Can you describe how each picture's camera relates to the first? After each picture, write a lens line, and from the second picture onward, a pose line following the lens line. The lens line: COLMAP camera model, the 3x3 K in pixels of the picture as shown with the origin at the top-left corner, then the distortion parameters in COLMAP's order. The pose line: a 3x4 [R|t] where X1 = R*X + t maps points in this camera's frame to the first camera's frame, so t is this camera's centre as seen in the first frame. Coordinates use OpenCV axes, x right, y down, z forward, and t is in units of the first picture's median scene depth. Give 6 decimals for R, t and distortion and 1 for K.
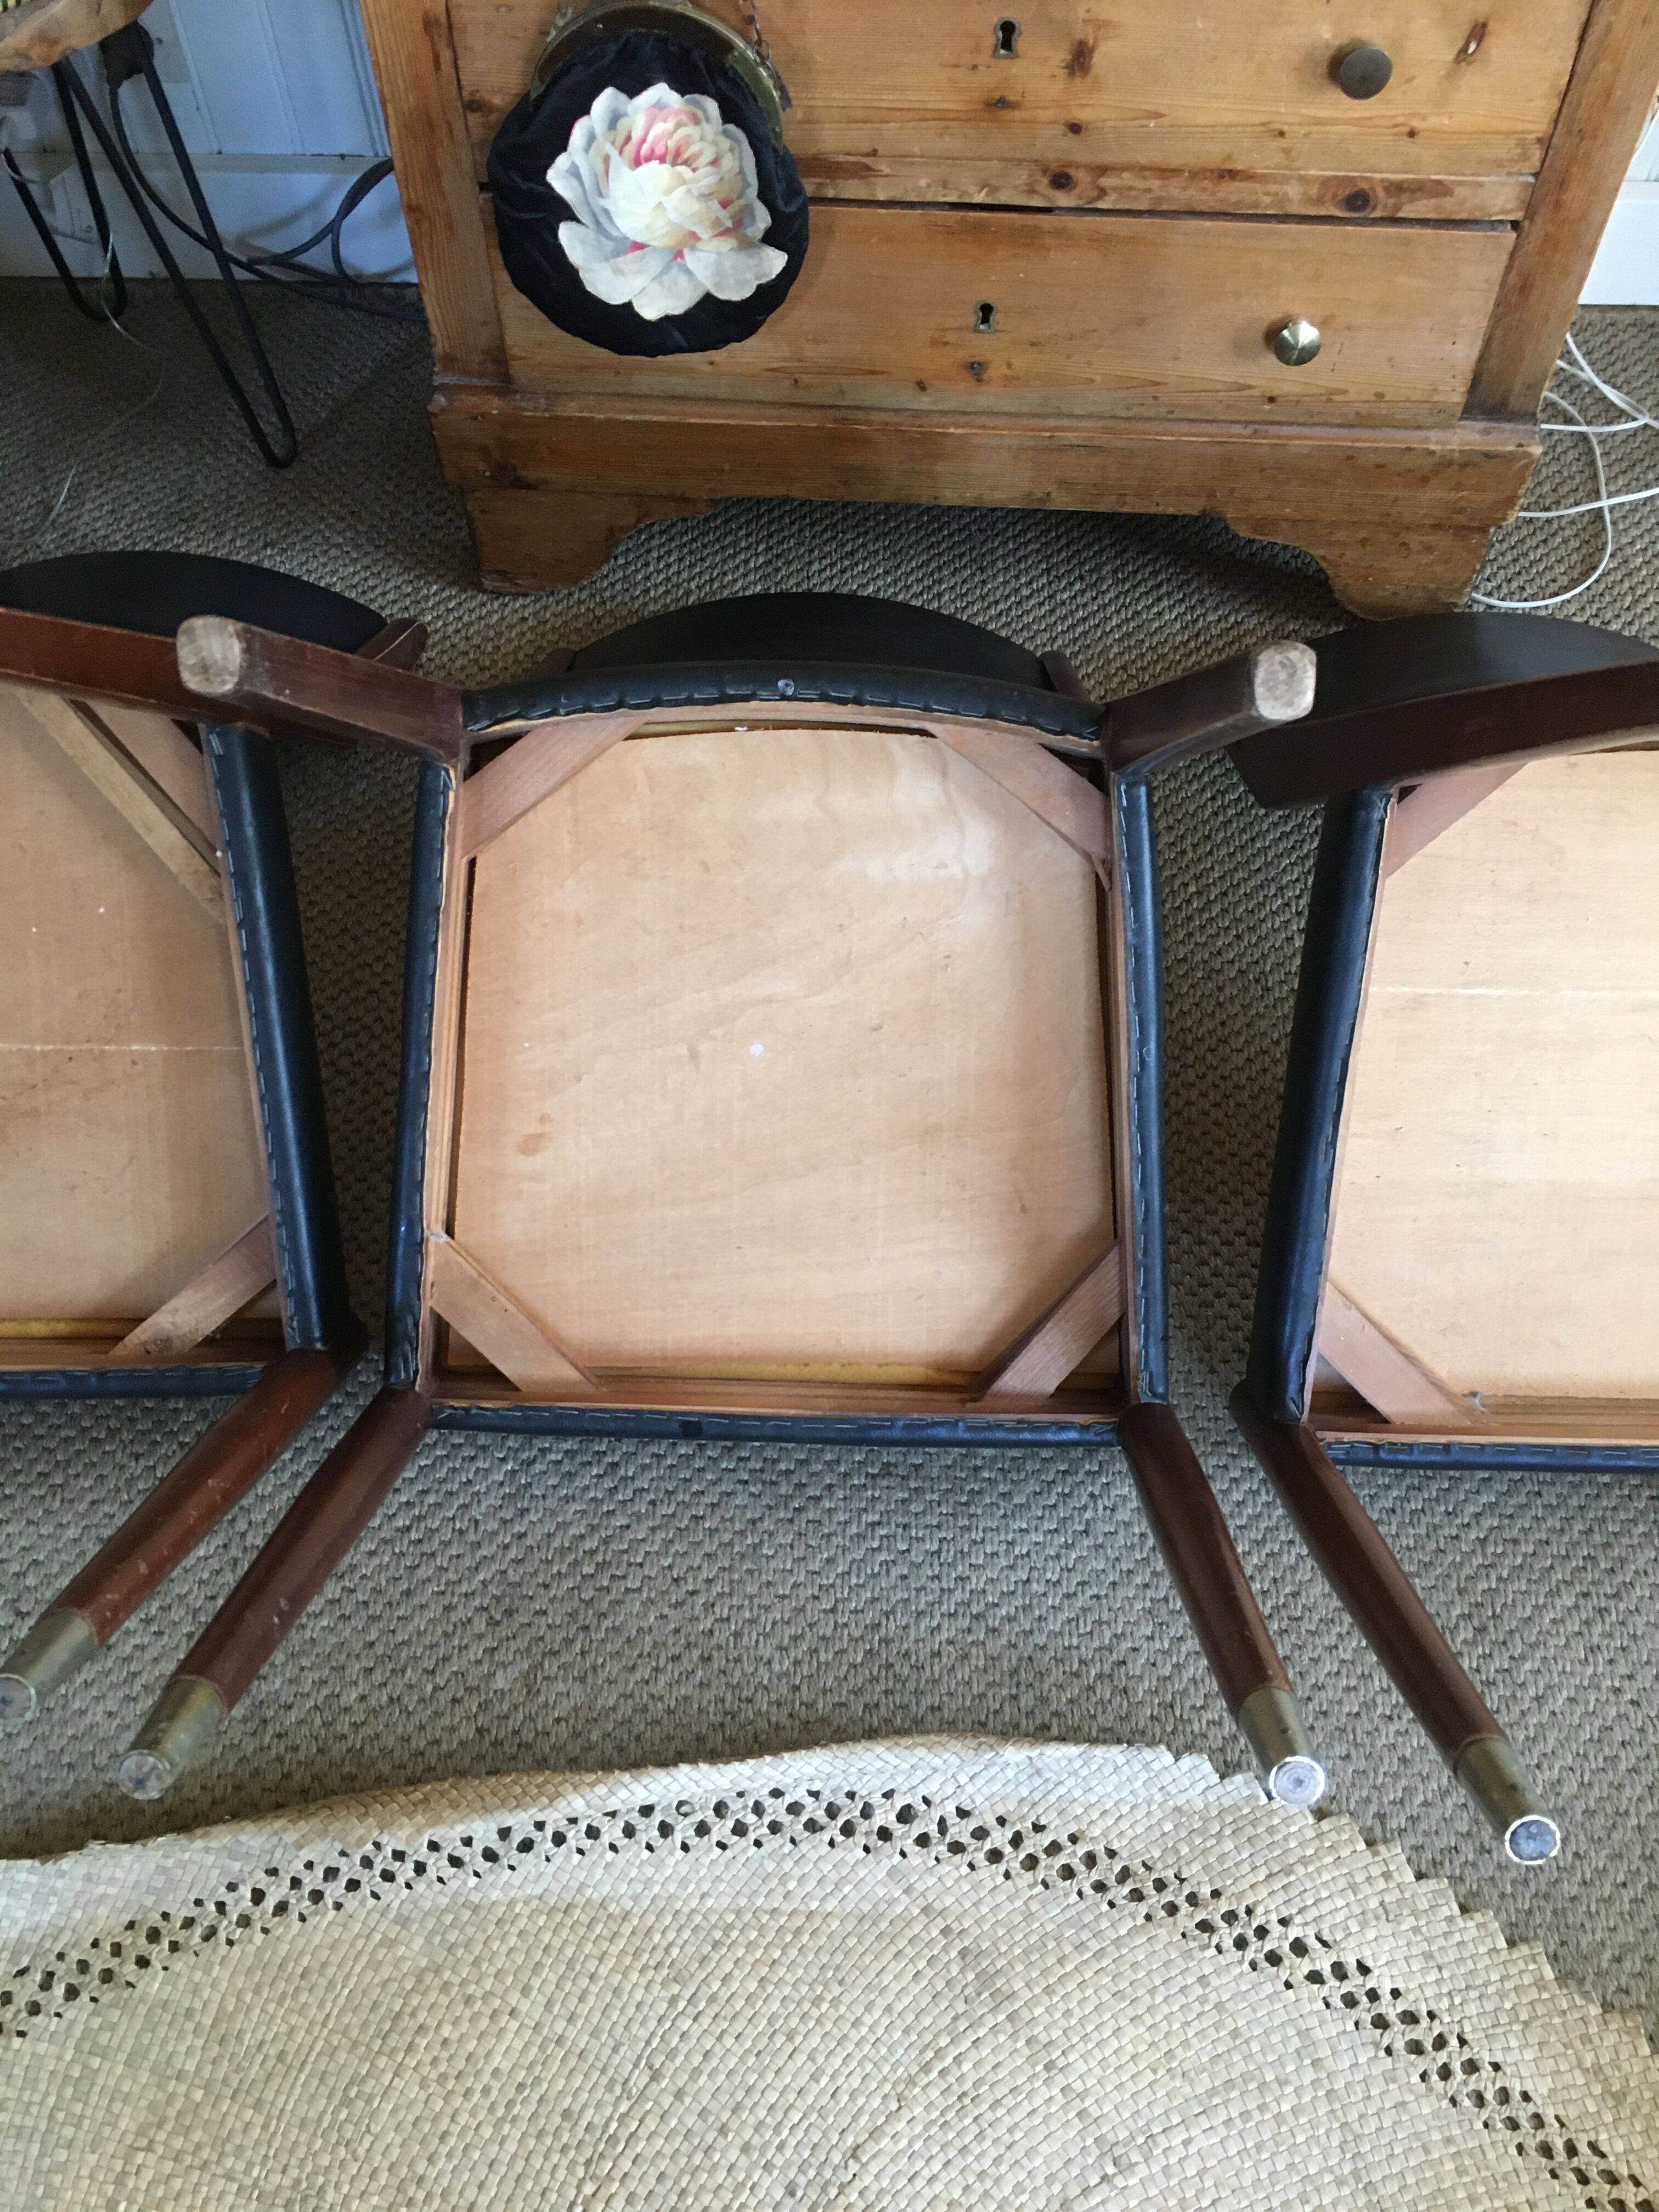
lens RADIAL K [[1889.5, 0, 834.4], [0, 1889.5, 1104.4], [0, 0, 1]] dist [0.083667, -0.111856]
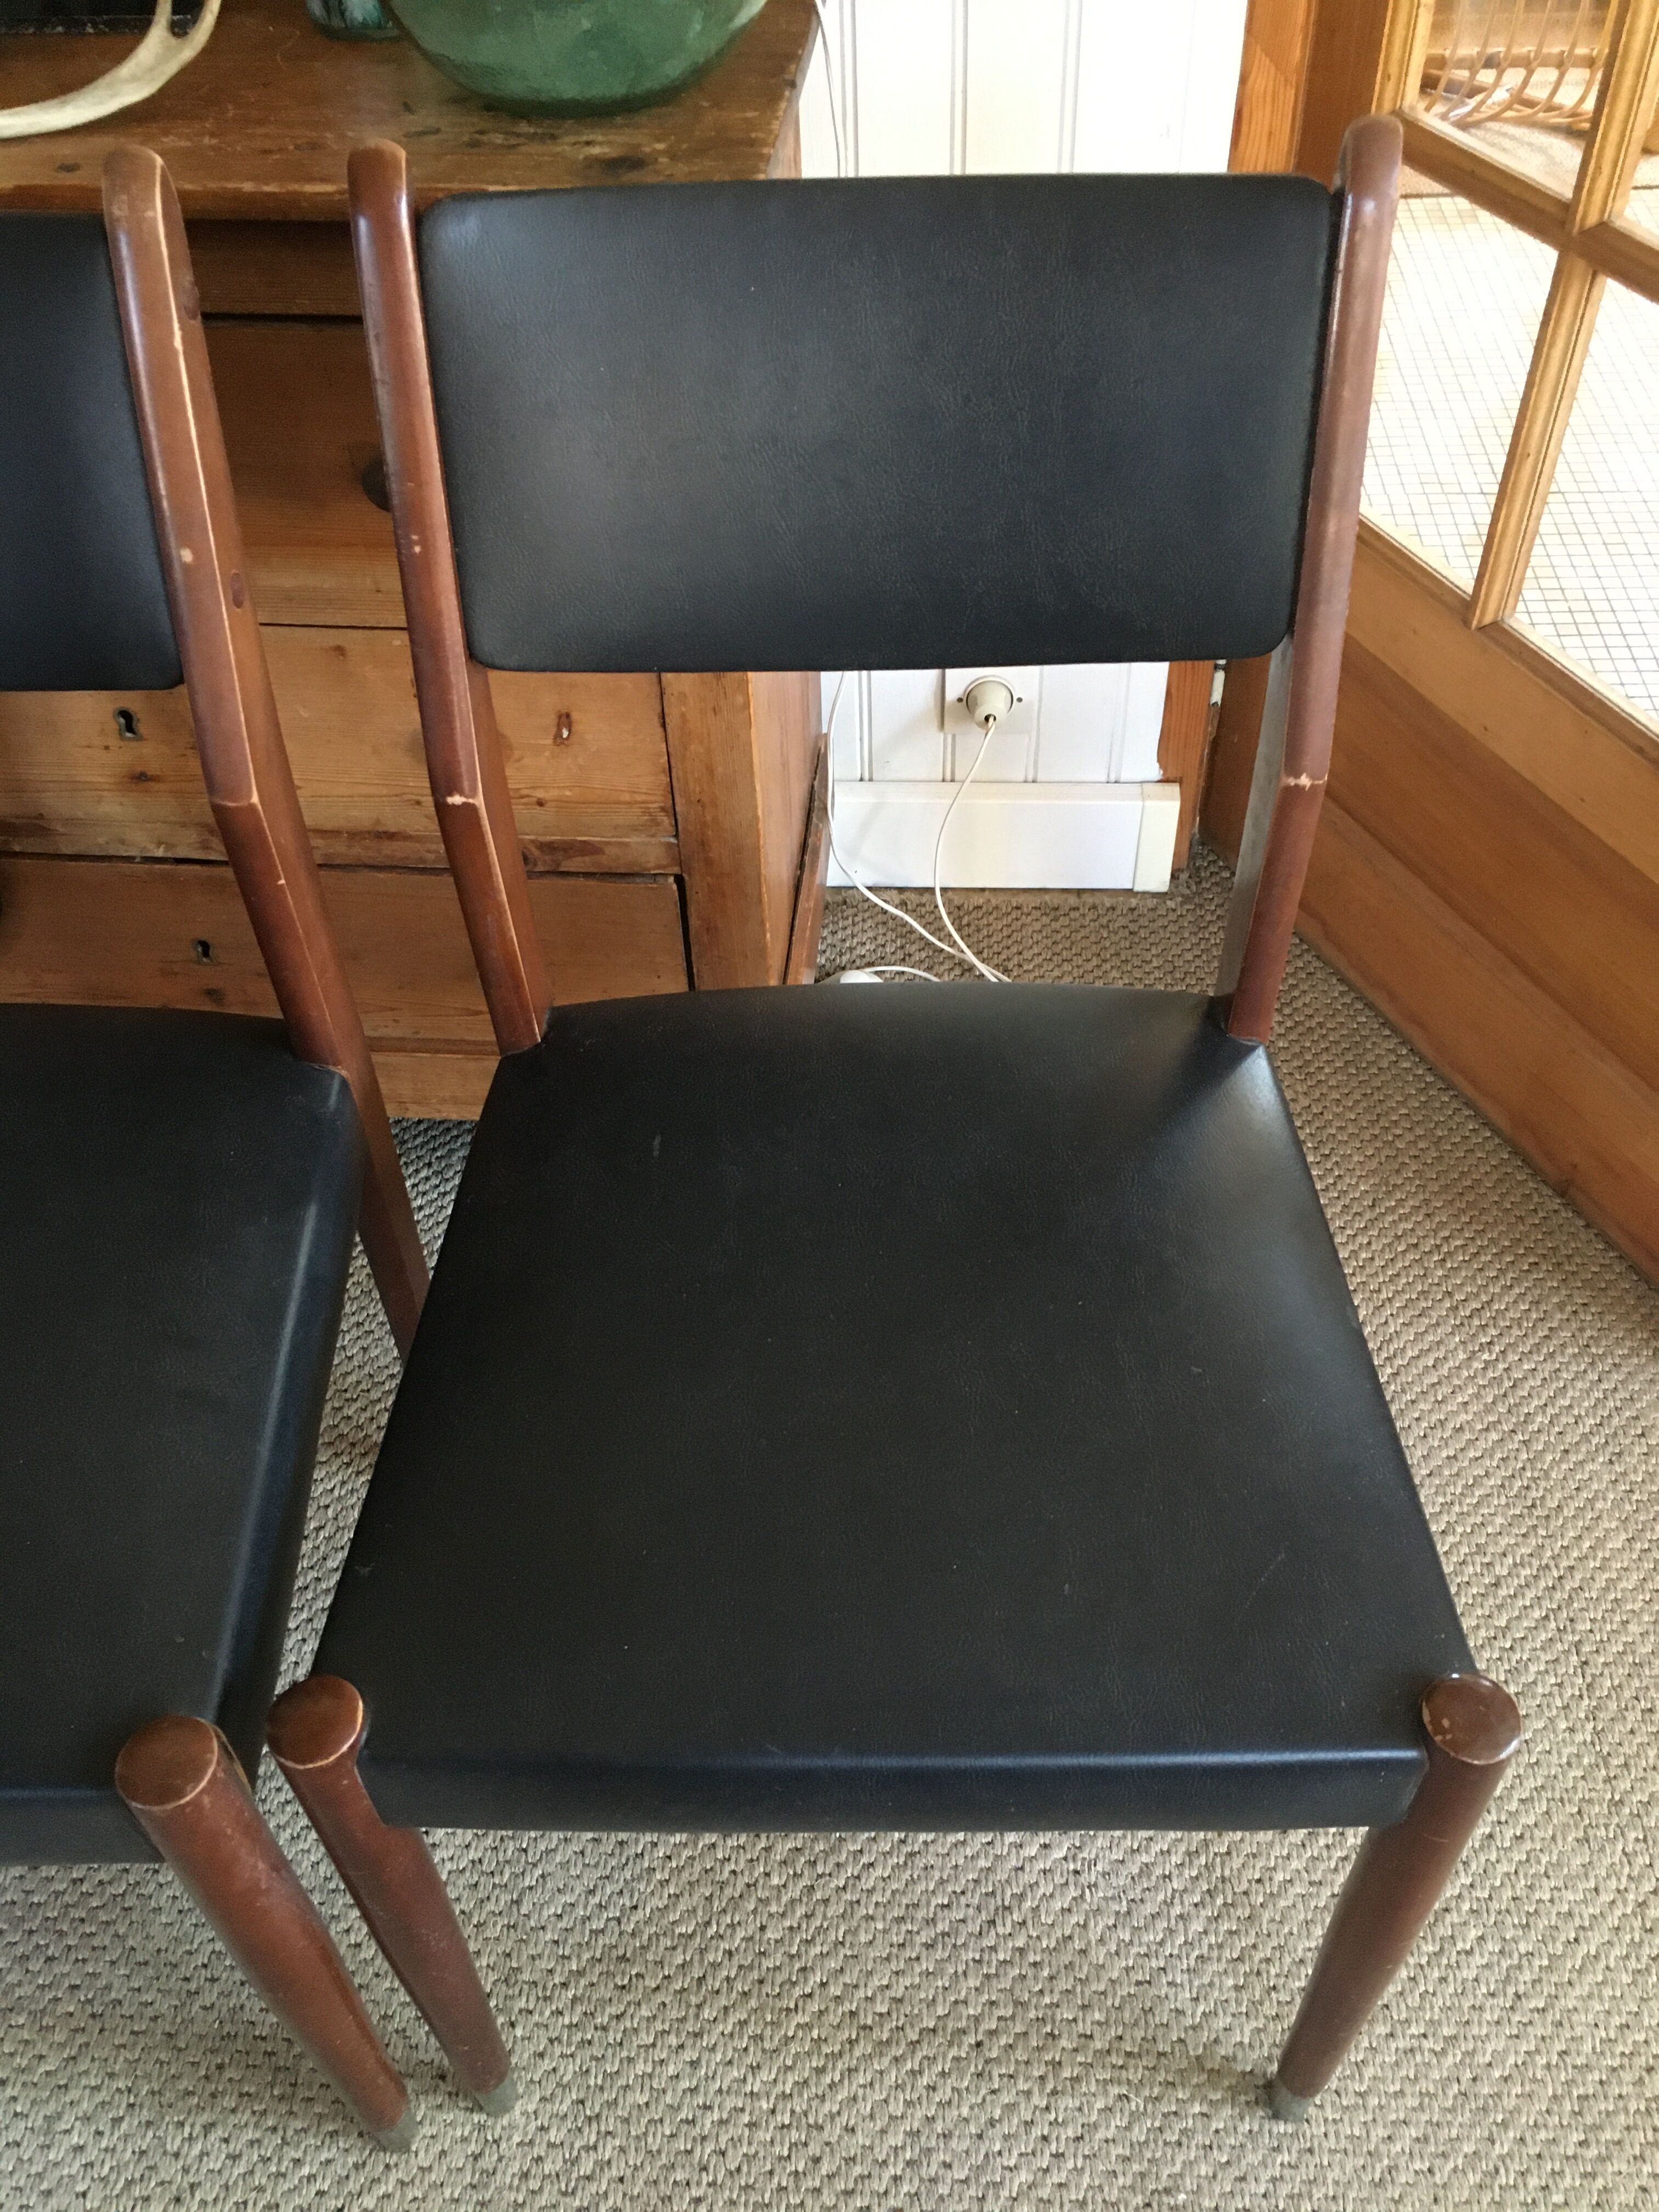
lens RADIAL K [[1889.5, 0, 838.7], [0, 1889.5, 1099.9], [0, 0, 1]] dist [0.083667, -0.111856]
pose [[0.999624, -0.004099, -0.027102, 0.498002], [-0.001619, 0.978199, -0.207666, -0.139629], [0.027362, 0.207632, 0.977824, 0.037801]]
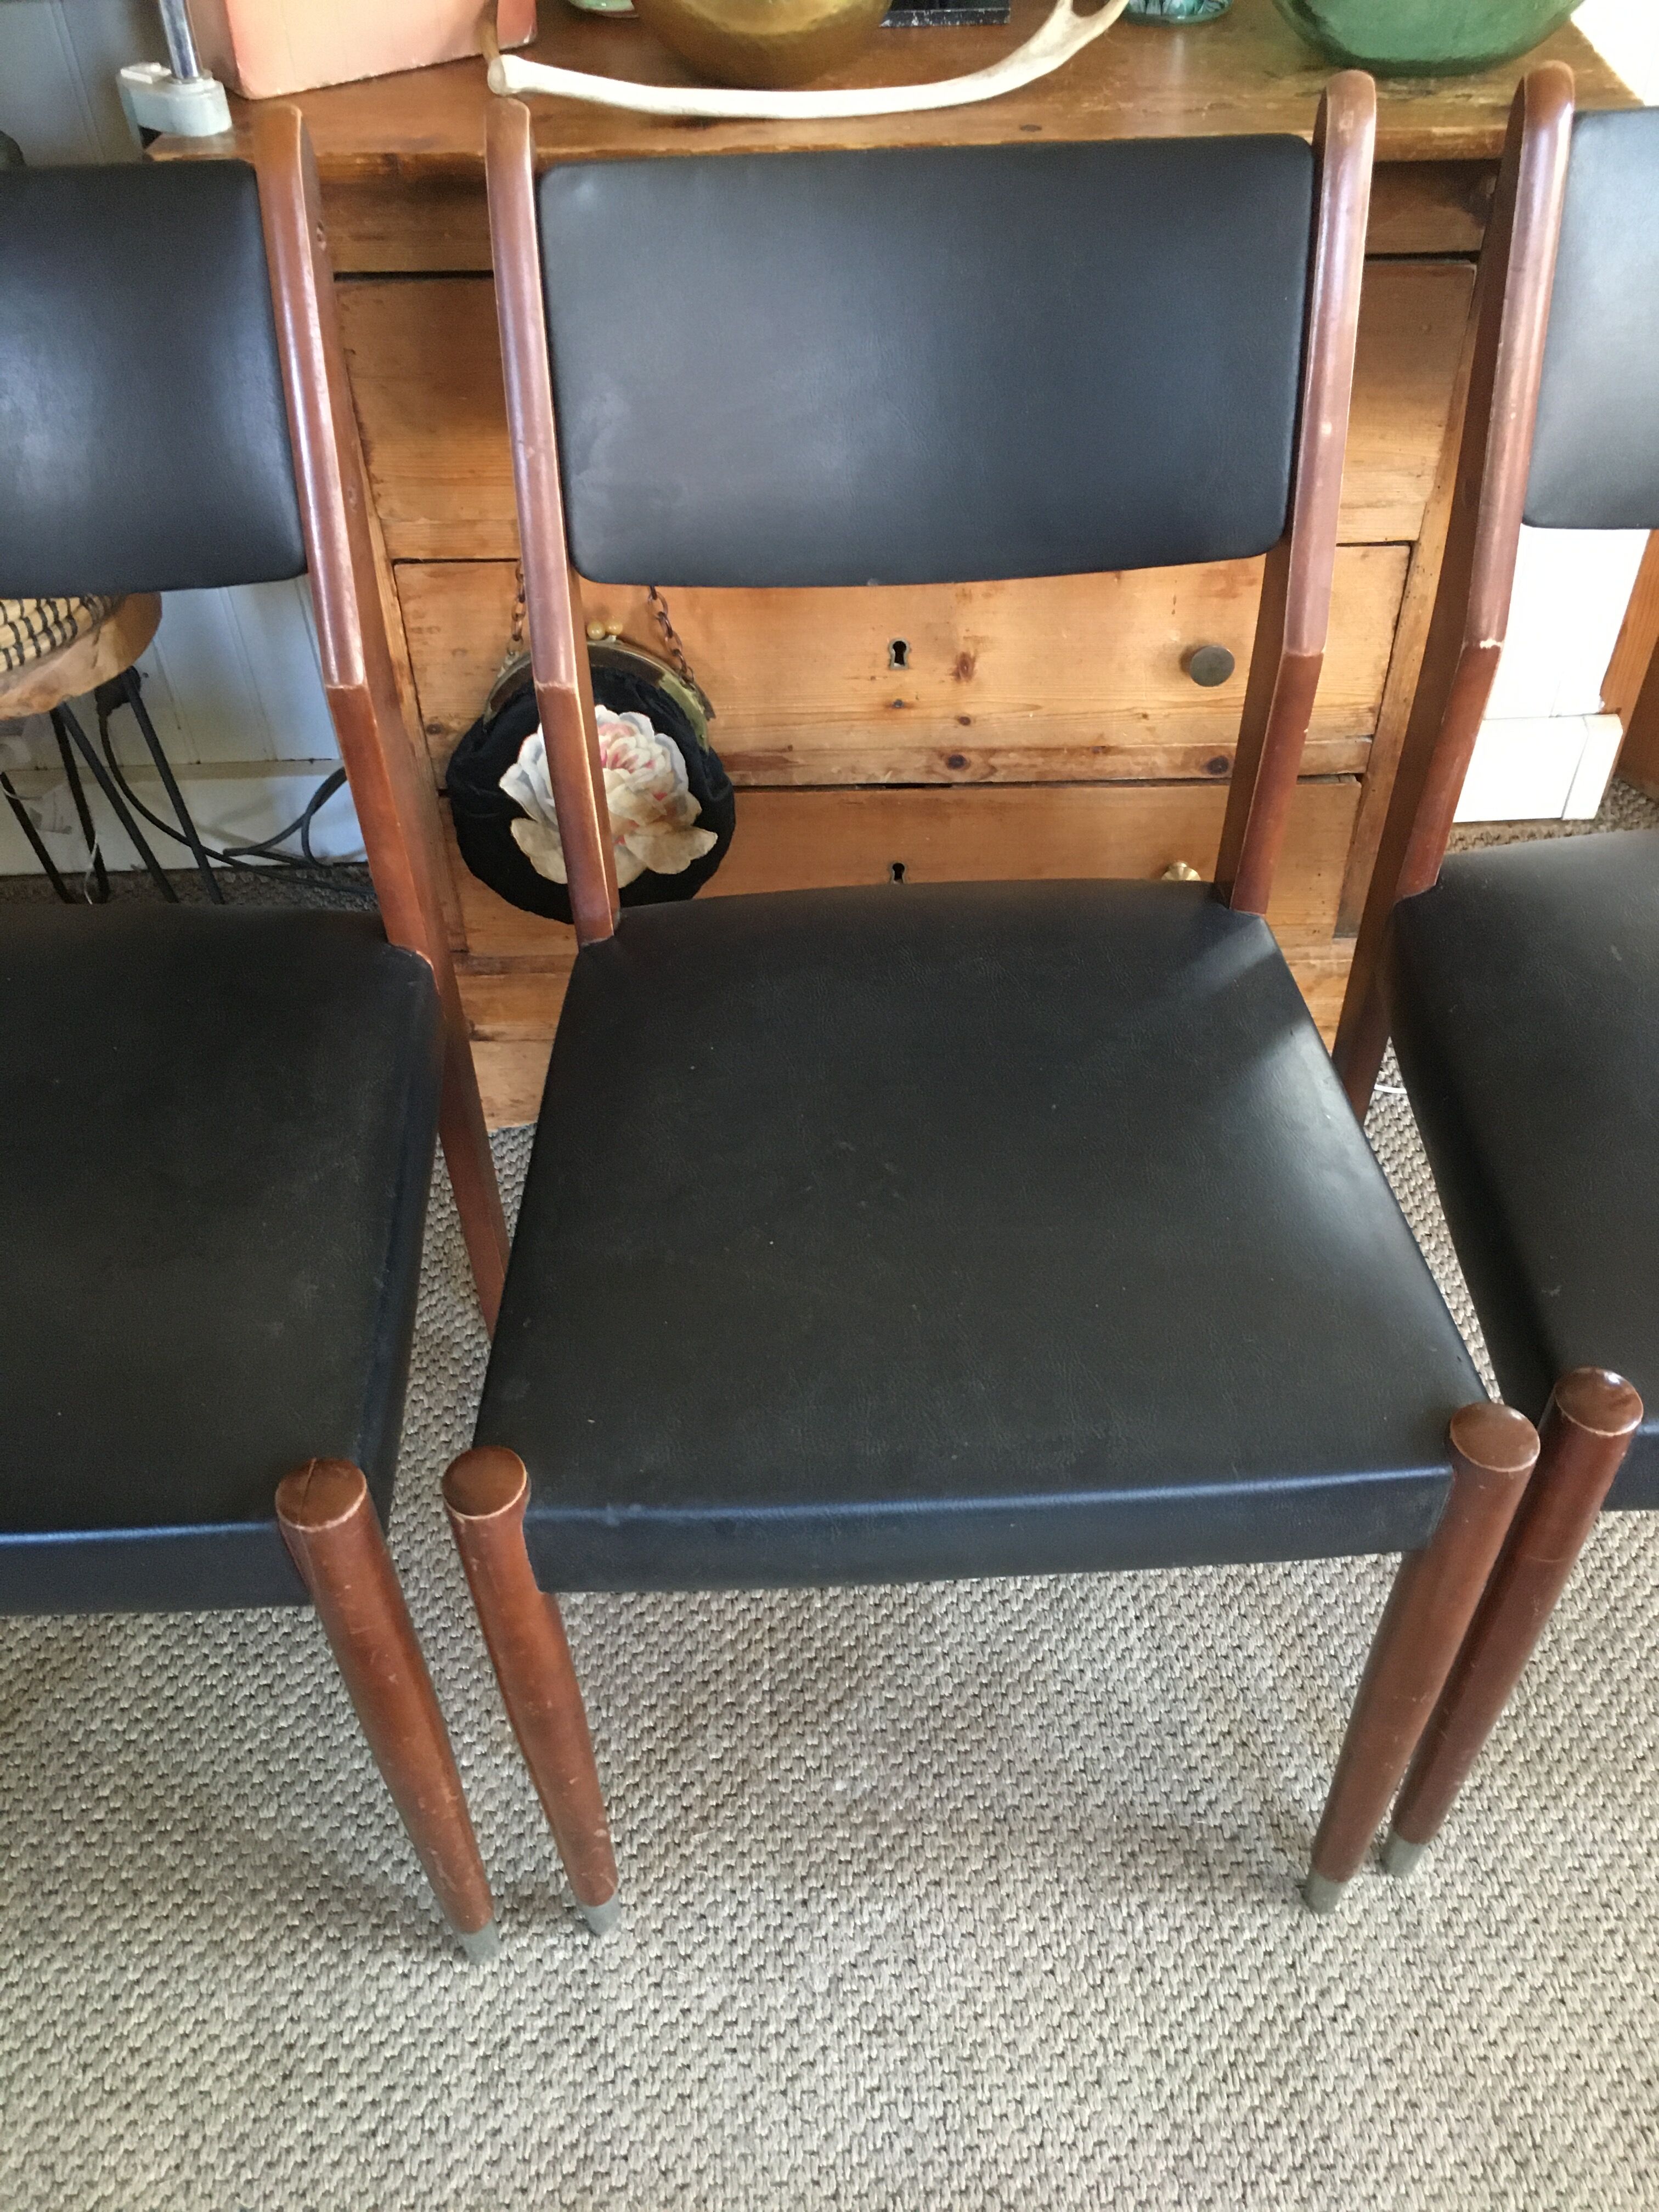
lens RADIAL K [[1889.5, 0, 838.4], [0, 1889.5, 1098.1], [0, 0, 1]] dist [0.083667, -0.111856]
pose [[0.997795, -0.057766, 0.032671, 0.001112], [0.063998, 0.967828, -0.243337, -0.023555], [-0.017564, 0.244891, 0.969391, -0.037057]]
